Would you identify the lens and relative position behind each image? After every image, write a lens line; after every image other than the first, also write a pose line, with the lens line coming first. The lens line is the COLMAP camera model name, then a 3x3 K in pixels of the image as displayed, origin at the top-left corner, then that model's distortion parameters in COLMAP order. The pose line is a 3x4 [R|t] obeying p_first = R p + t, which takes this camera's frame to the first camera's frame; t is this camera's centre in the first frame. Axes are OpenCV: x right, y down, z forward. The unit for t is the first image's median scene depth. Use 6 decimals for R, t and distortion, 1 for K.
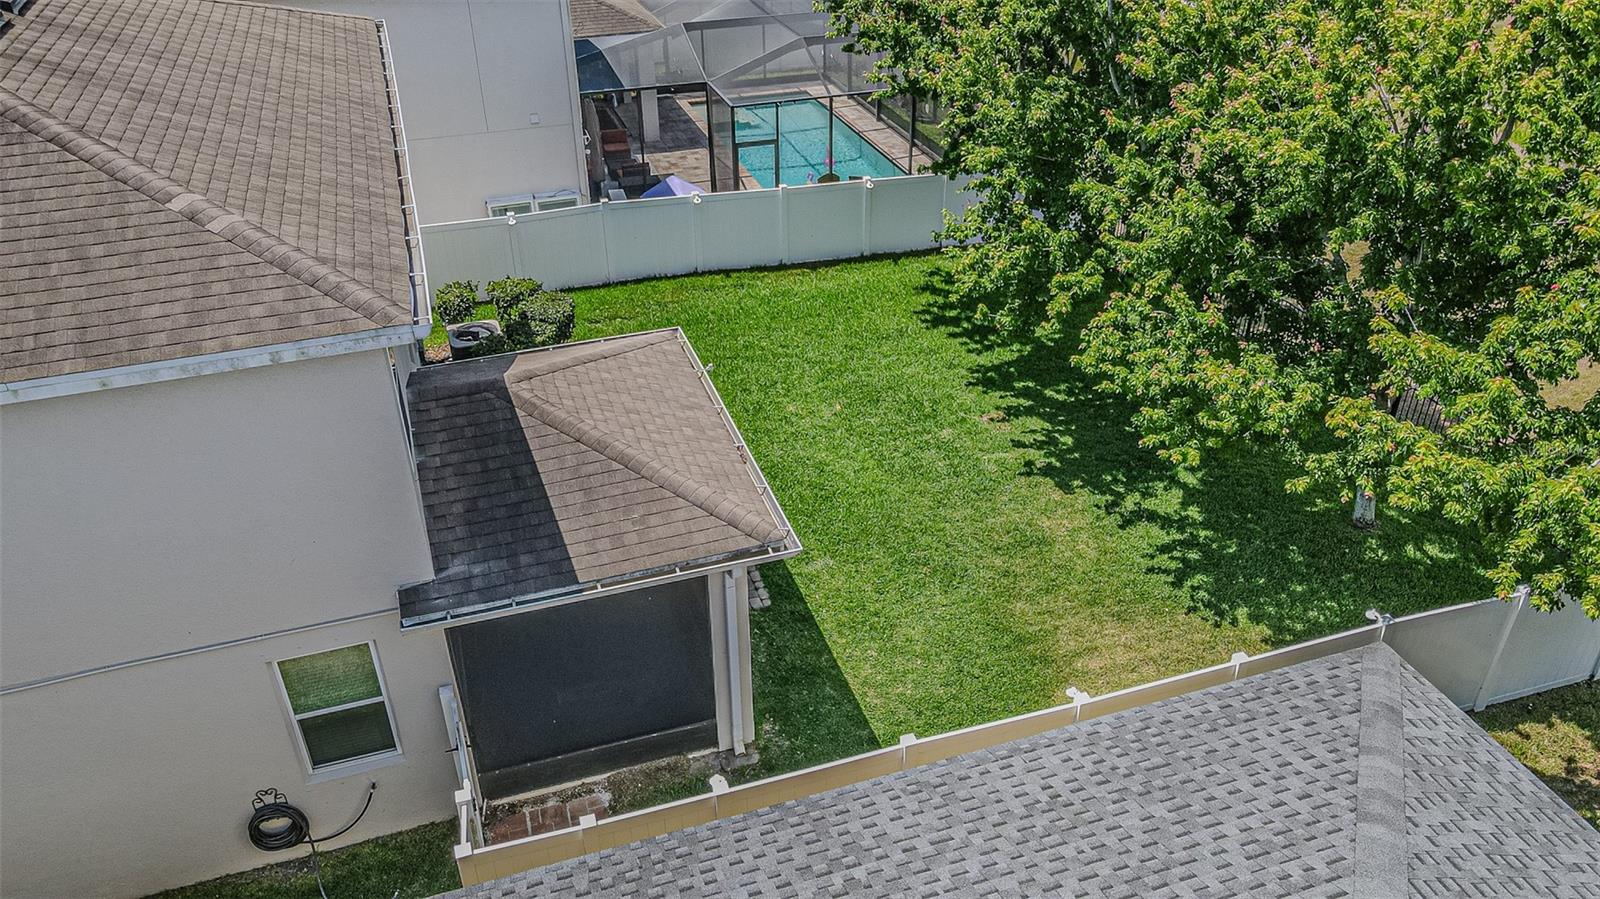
lens RADIAL K [[1183.0, 0, 800.0], [0, 1183.0, 449.5], [0, 0, 1]] dist [0.000546, 0.026327]
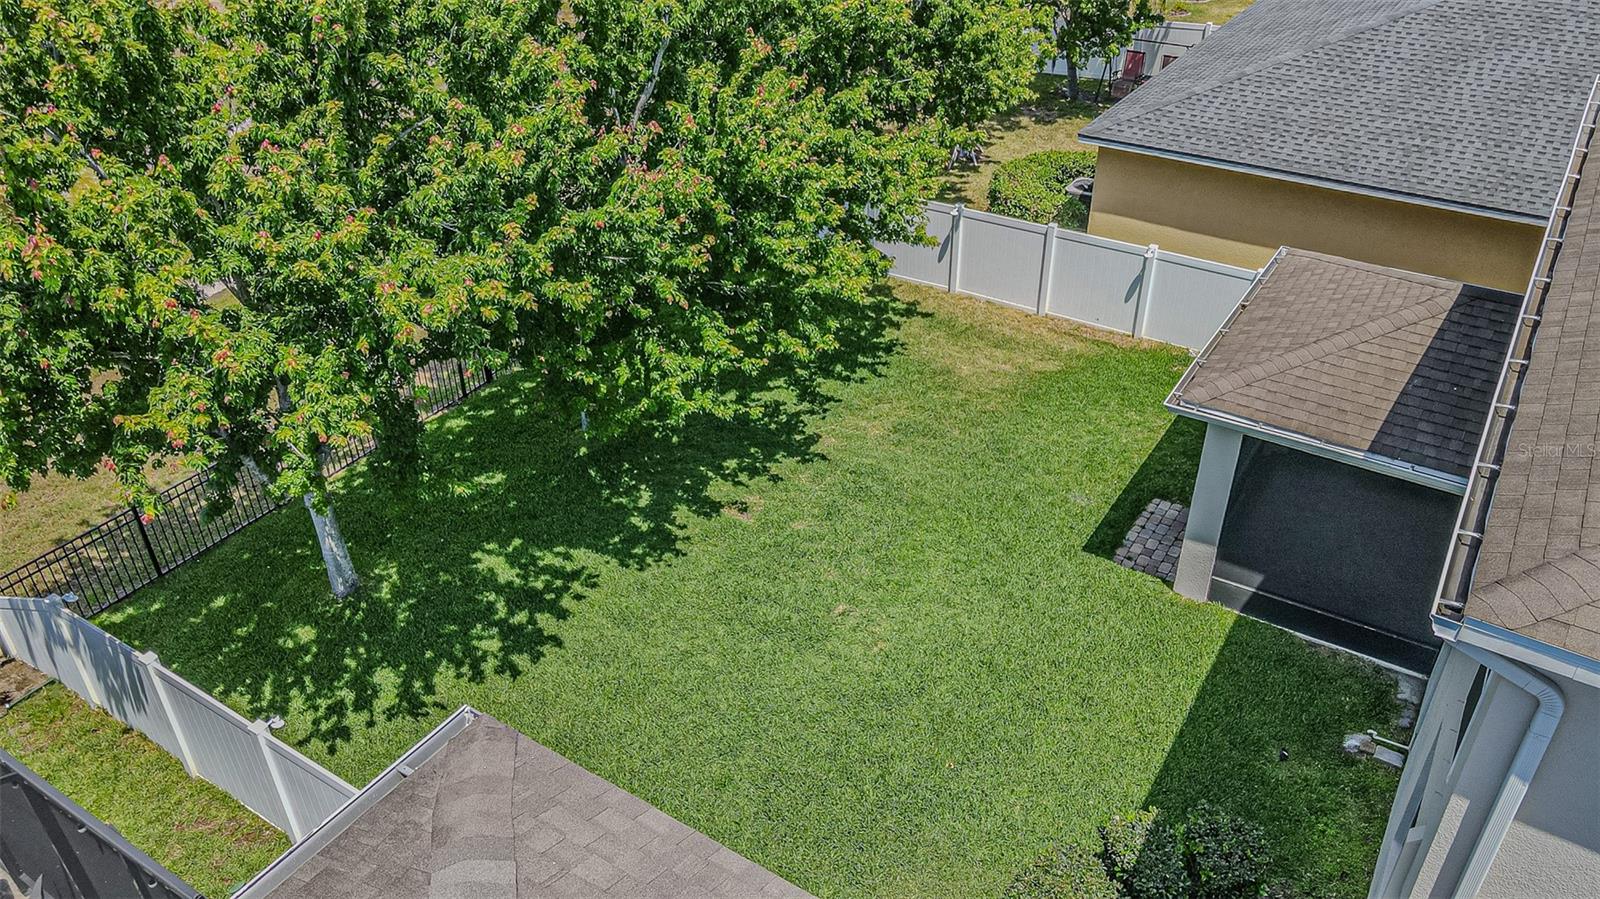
lens RADIAL K [[1183.0, 0, 800.0], [0, 1183.0, 449.5], [0, 0, 1]] dist [0.000546, 0.026327]
pose [[-0.627875, -0.413978, 0.659086, -0.405757], [0.431495, 0.519615, 0.737437, -0.653538], [-0.647753, 0.747411, -0.147624, 1.045751]]
